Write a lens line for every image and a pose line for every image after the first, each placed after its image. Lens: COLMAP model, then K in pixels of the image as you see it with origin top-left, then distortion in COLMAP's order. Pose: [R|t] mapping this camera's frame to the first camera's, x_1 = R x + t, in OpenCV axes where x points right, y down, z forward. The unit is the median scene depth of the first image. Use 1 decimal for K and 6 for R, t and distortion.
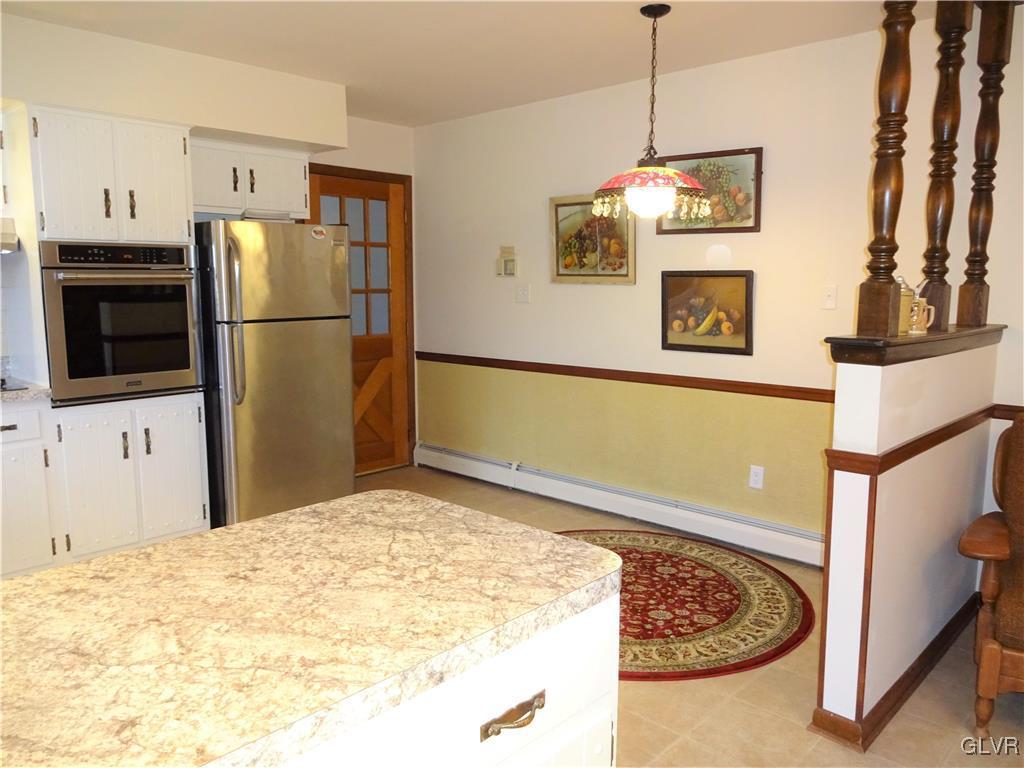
lens RADIAL K [[764.2, 0, 504.9], [0, 764.2, 388.3], [0, 0, 1]] dist [0.007041, -0.015875]
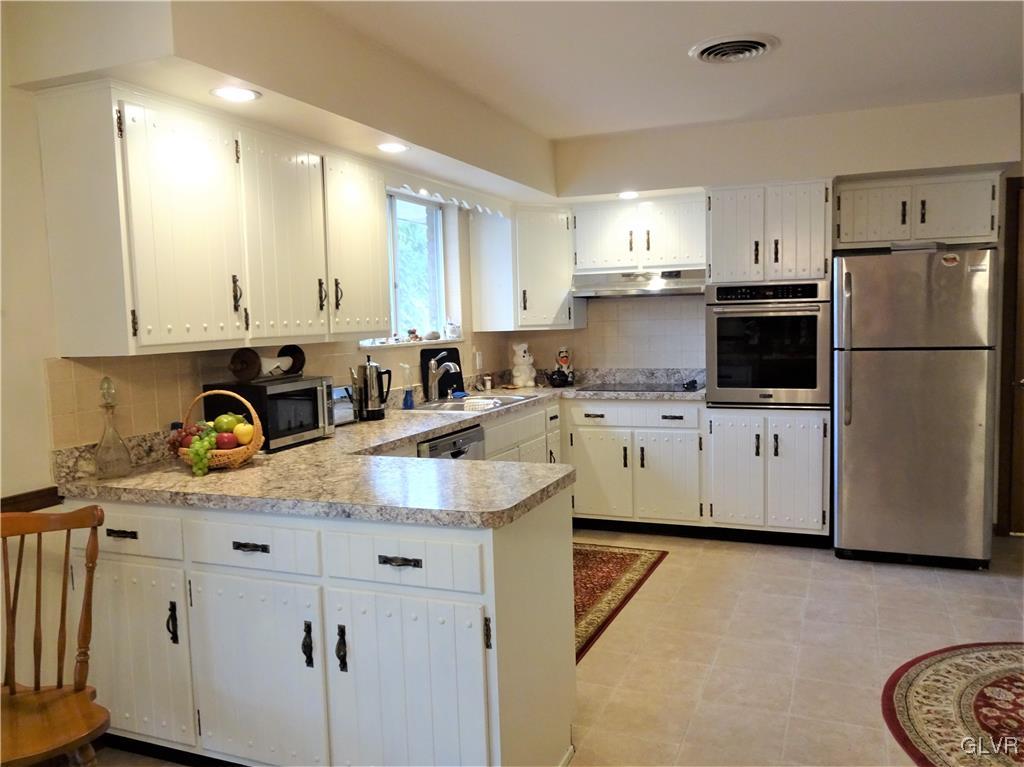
lens RADIAL K [[804.7, 0, 521.1], [0, 804.7, 377.7], [0, 0, 1]] dist [0.009961, -0.022319]
pose [[0.360828, 0.065735, -0.930313, 0.590395], [-0.108987, 0.993650, 0.027939, -0.029894], [0.926242, 0.091311, 0.365701, 0.168207]]
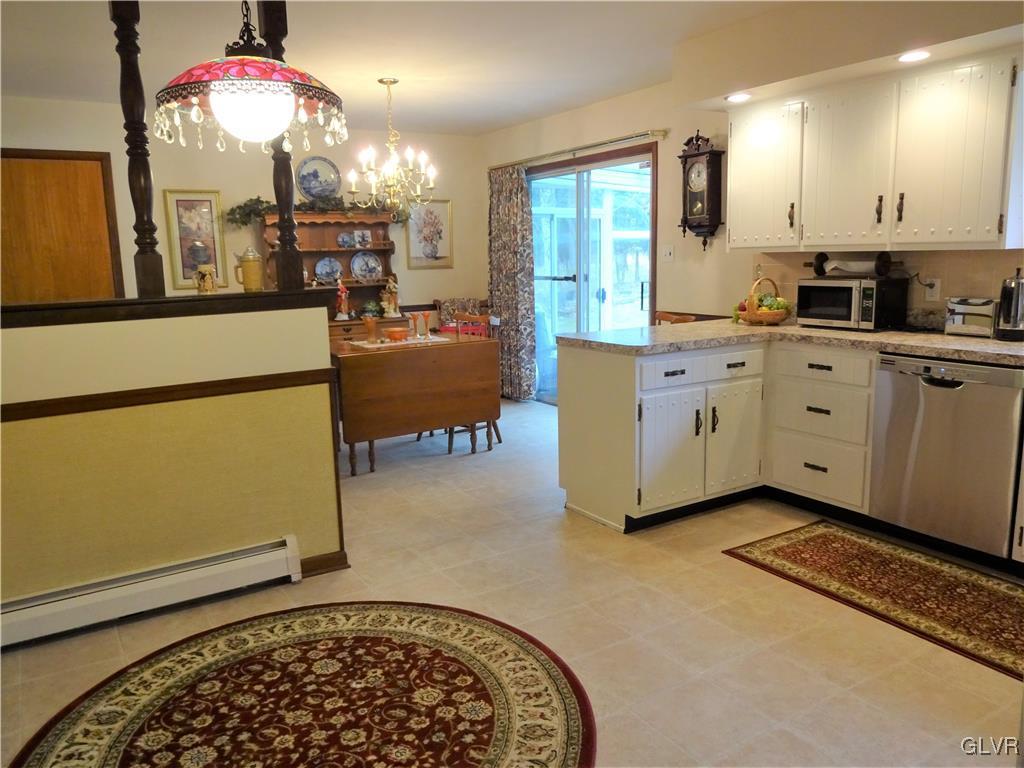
lens RADIAL K [[764.2, 0, 511.7], [0, 764.2, 379.5], [0, 0, 1]] dist [0.007041, -0.015875]
pose [[-0.969584, -0.018243, 0.244078, -0.157720], [0.058012, 0.951675, 0.301578, -0.199409], [-0.237784, 0.306564, -0.921671, 1.452117]]
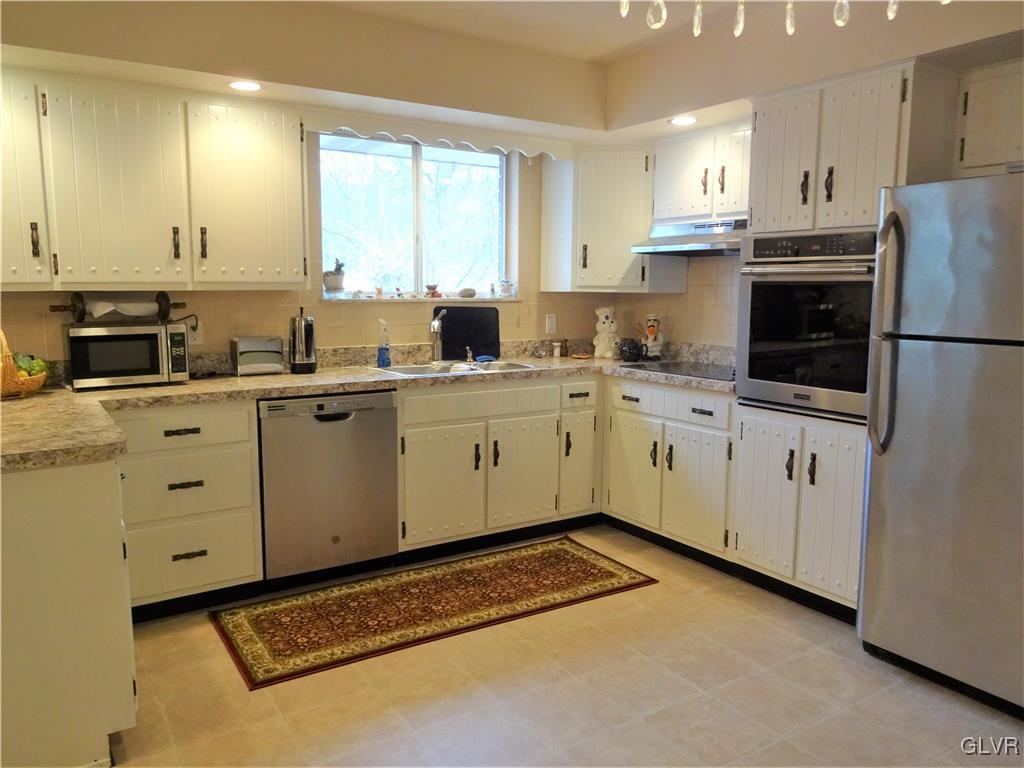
lens RADIAL K [[764.2, 0, 514.8], [0, 764.2, 381.1], [0, 0, 1]] dist [0.007041, -0.015875]
pose [[-0.230261, 0.124414, -0.965143, 0.421476], [-0.143196, 0.976665, 0.160062, -0.118053], [0.962536, 0.175060, -0.207072, 0.895910]]
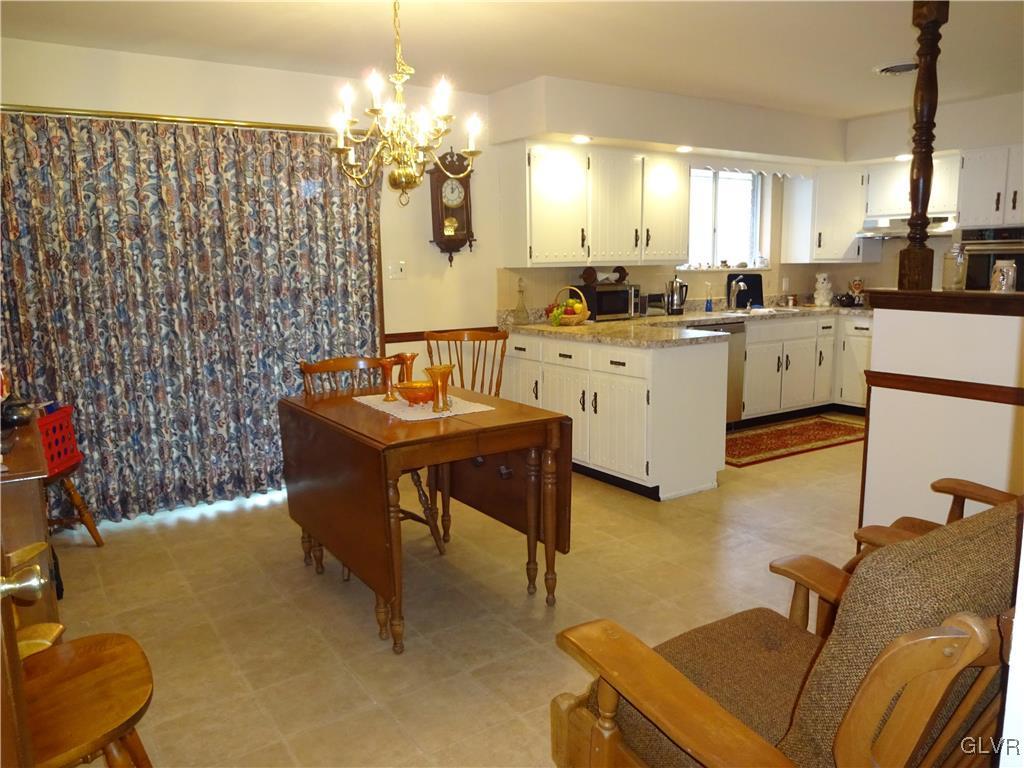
lens RADIAL K [[764.2, 0, 520.5], [0, 764.2, 379.3], [0, 0, 1]] dist [0.007041, -0.015875]
pose [[-0.214436, 0.155701, -0.964248, 1.251163], [-0.127300, 0.974337, 0.185640, -0.052867], [0.968407, 0.162557, -0.189112, 0.404749]]
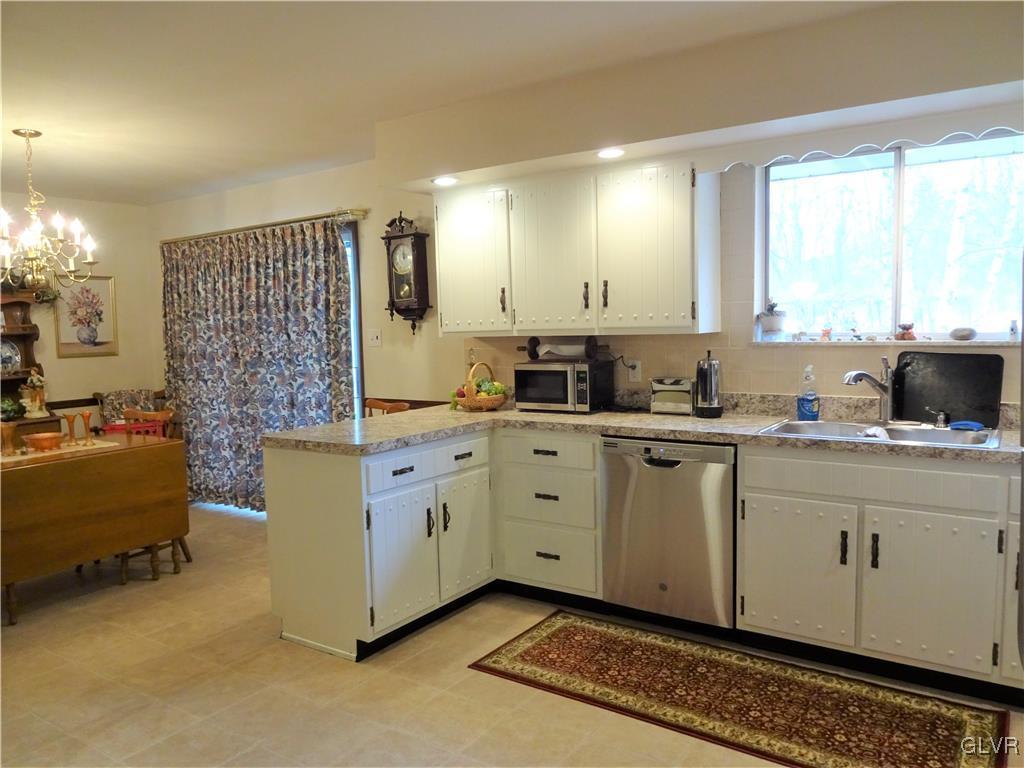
lens RADIAL K [[764.2, 0, 510.3], [0, 764.2, 379.5], [0, 0, 1]] dist [0.007041, -0.015875]
pose [[-0.986923, 0.039652, -0.156238, -0.106835], [0.004693, 0.975929, 0.218037, -0.196211], [0.161123, 0.214453, -0.963353, 1.343685]]
